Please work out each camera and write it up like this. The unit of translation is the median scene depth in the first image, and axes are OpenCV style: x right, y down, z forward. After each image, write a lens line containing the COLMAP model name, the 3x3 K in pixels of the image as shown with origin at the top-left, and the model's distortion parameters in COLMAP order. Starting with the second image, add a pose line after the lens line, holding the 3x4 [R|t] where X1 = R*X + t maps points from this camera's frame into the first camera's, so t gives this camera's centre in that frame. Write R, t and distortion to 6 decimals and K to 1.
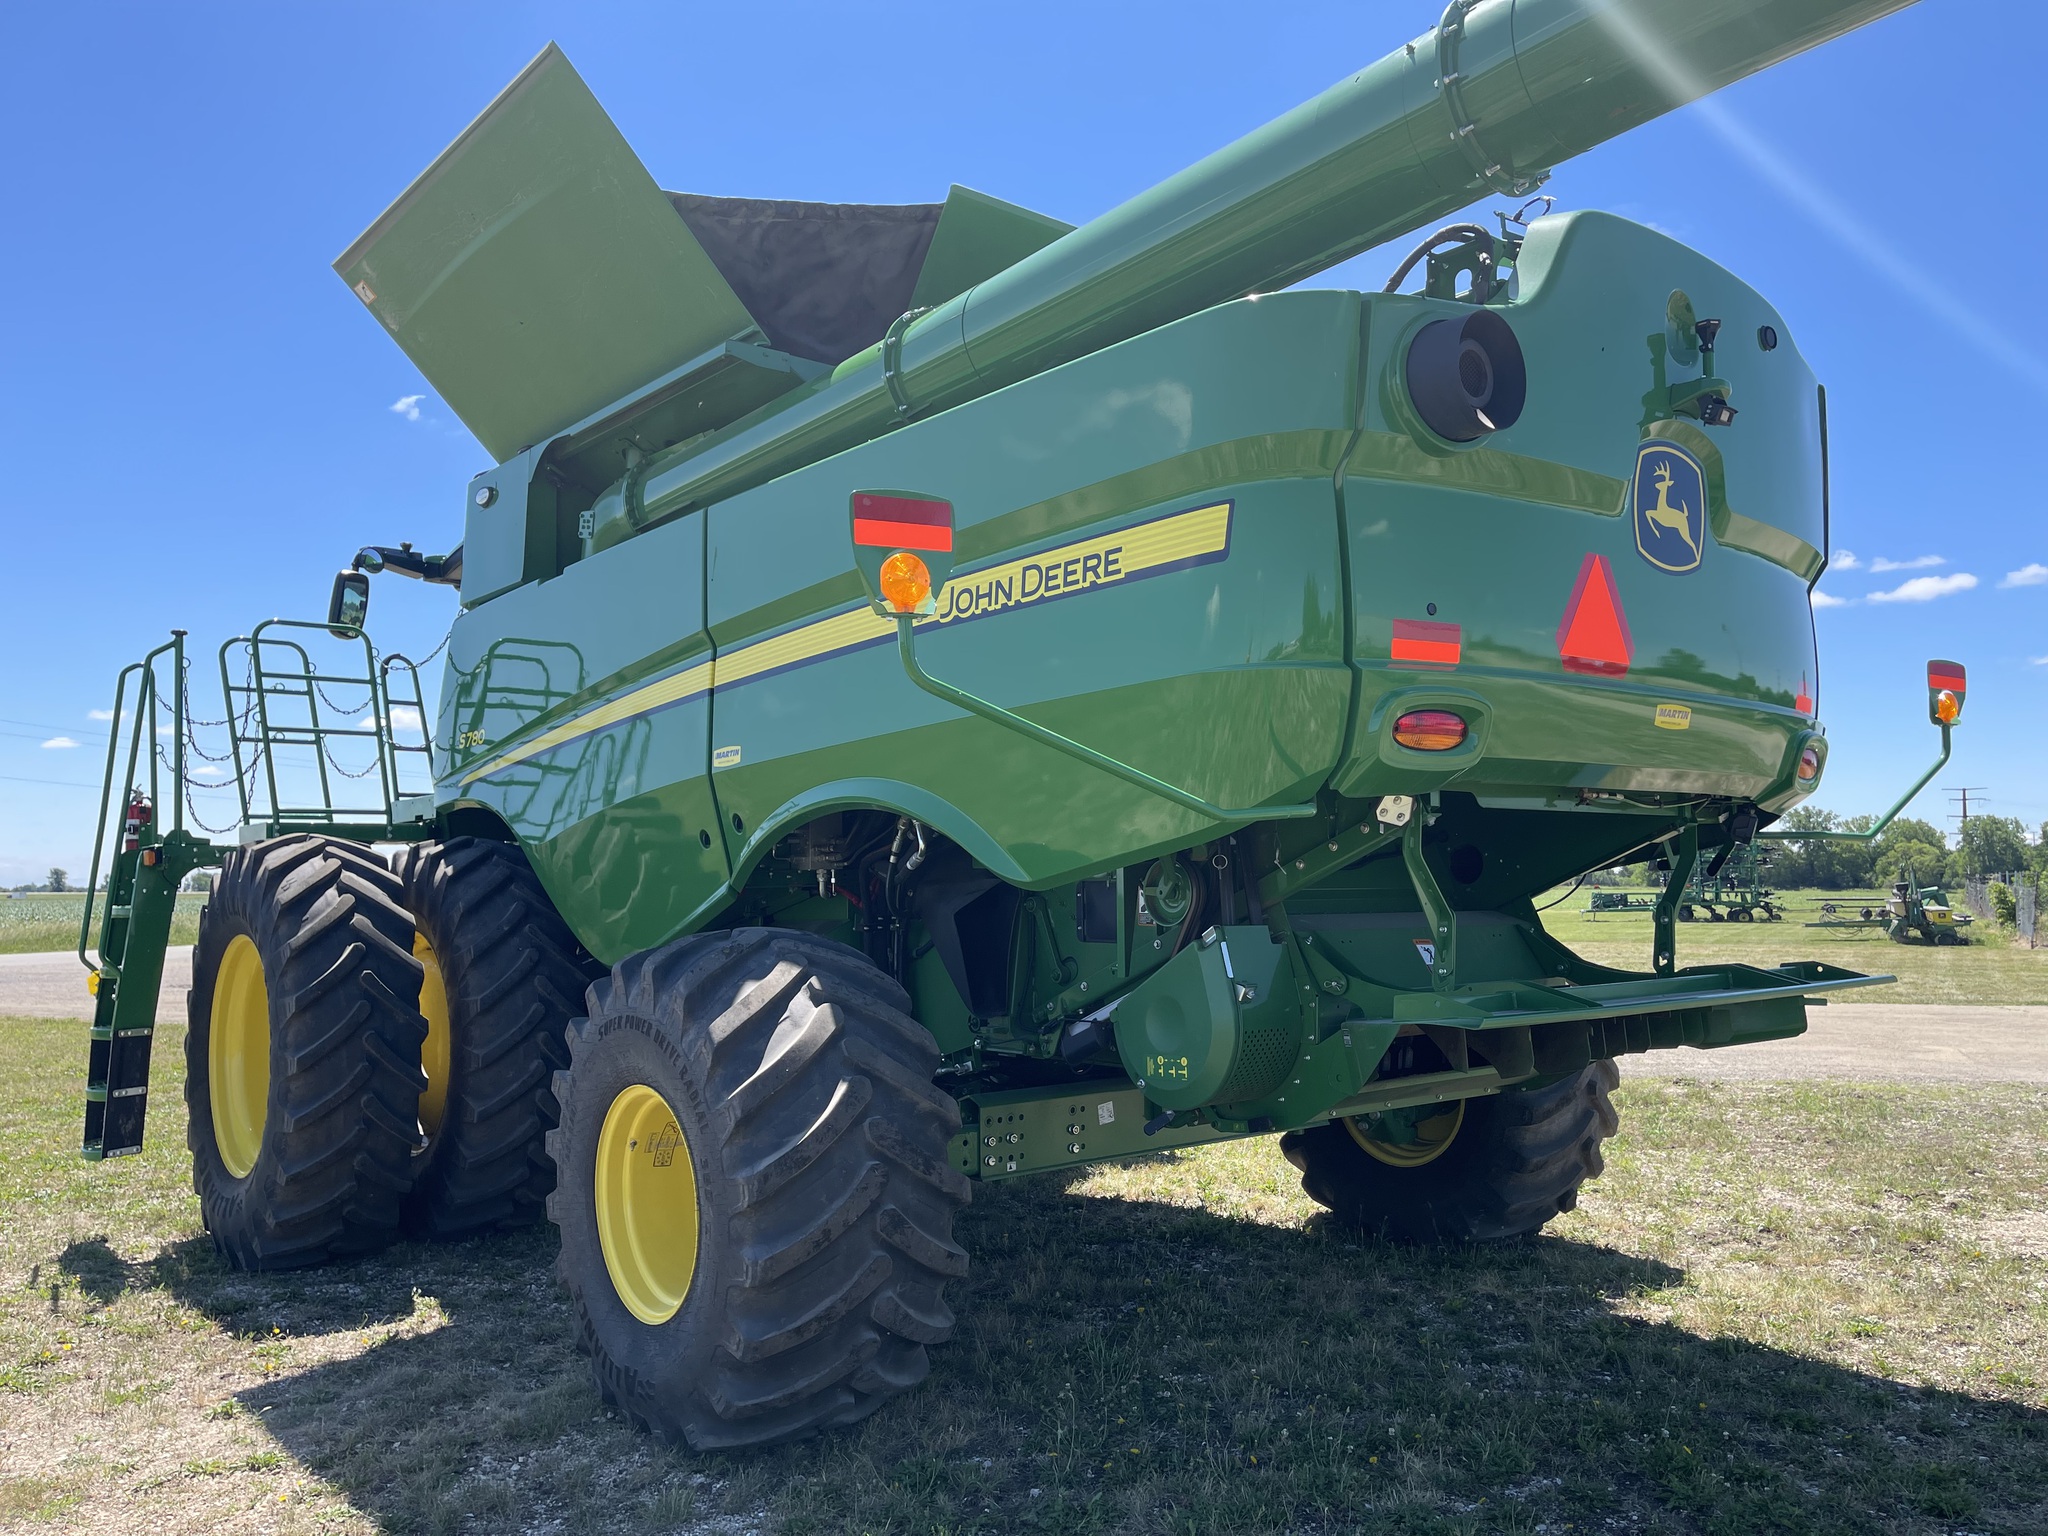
lens RADIAL K [[1542.8, 0, 1040.6], [0, 1542.8, 739.1], [0, 0, 1]] dist [0.035531, -0.005118]
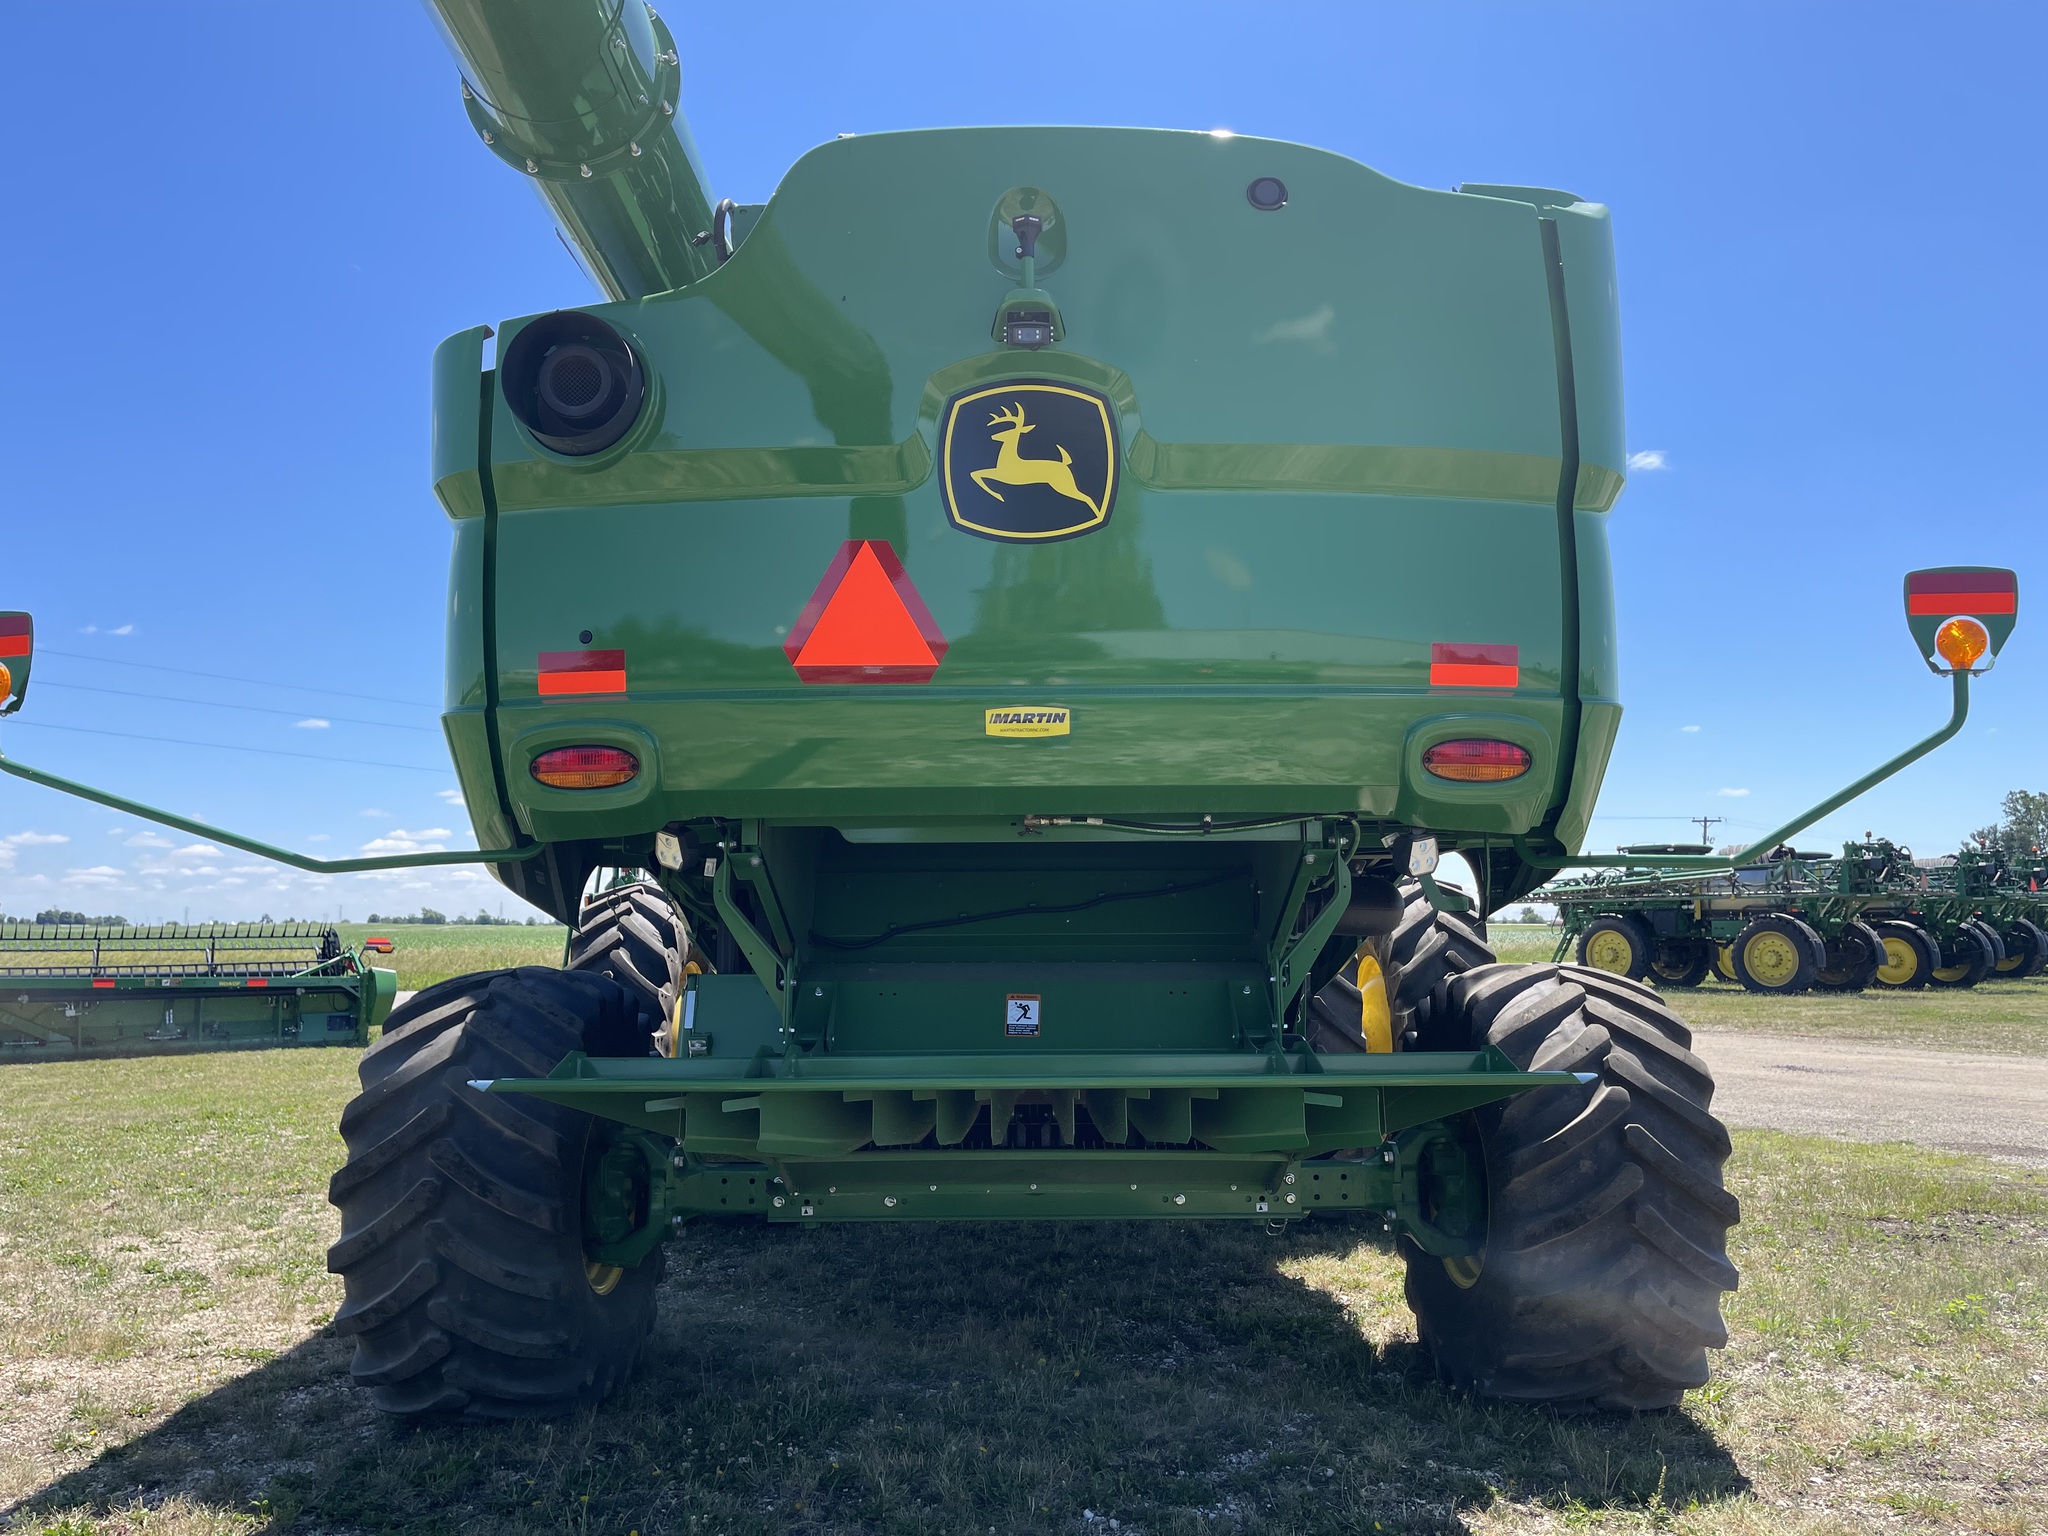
lens RADIAL K [[1542.7, 0, 1024.0], [0, 1542.7, 768.0], [0, 0, 1]] dist [0.050893, 0.001980]
pose [[0.767653, -0.061149, -0.637942, 0.904019], [0.057076, 0.998005, -0.026981, 0.030109], [0.638319, -0.015700, 0.769612, 0.387944]]
